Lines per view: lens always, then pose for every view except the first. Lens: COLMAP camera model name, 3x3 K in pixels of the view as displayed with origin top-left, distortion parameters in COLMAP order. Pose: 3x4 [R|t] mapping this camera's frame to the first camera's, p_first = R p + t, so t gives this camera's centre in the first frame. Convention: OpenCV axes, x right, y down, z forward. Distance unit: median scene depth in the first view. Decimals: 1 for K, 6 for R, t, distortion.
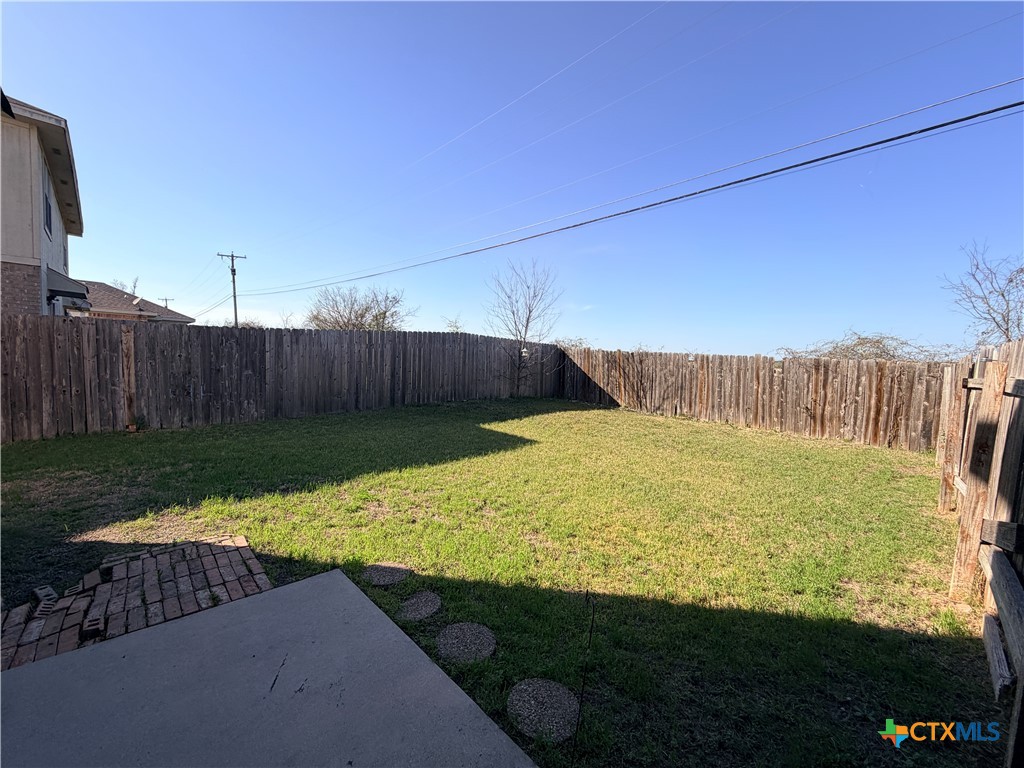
lens RADIAL K [[410.8, 0, 510.5], [0, 410.8, 385.6], [0, 0, 1]] dist [-0.000238, 0.000524]
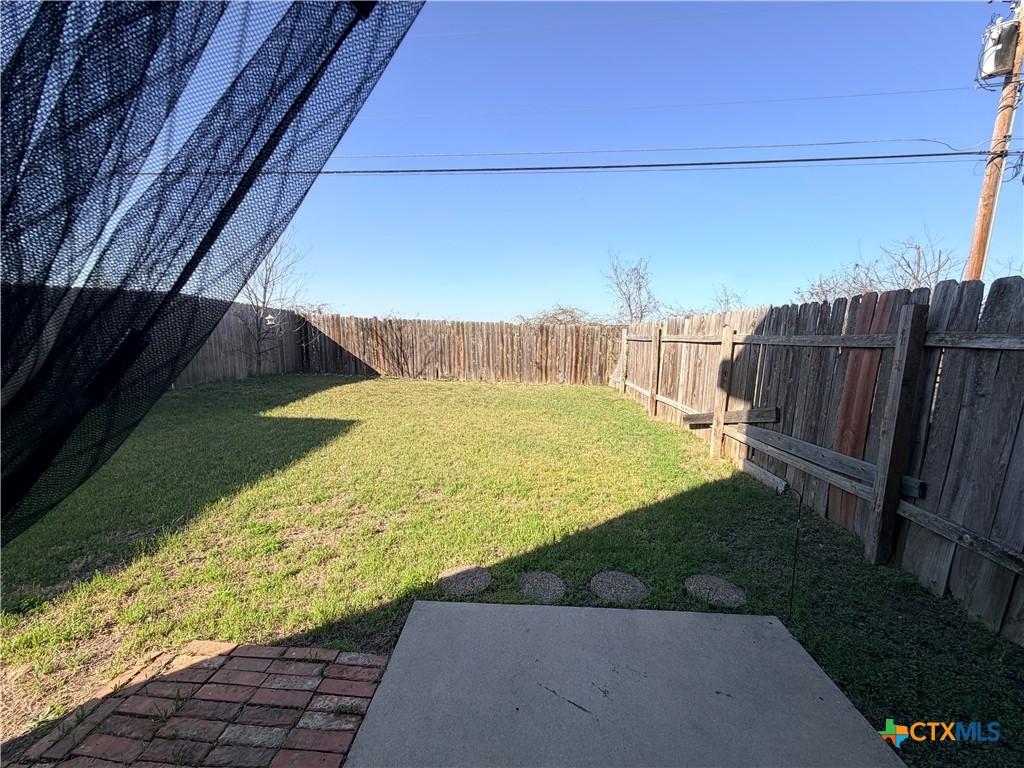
lens RADIAL K [[410.8, 0, 510.5], [0, 410.8, 385.6], [0, 0, 1]] dist [-0.000238, 0.000524]
pose [[0.727373, -0.112232, 0.677003, -0.228965], [0.057107, 0.993013, 0.103264, -0.010729], [-0.683862, -0.036450, 0.728700, 0.092842]]
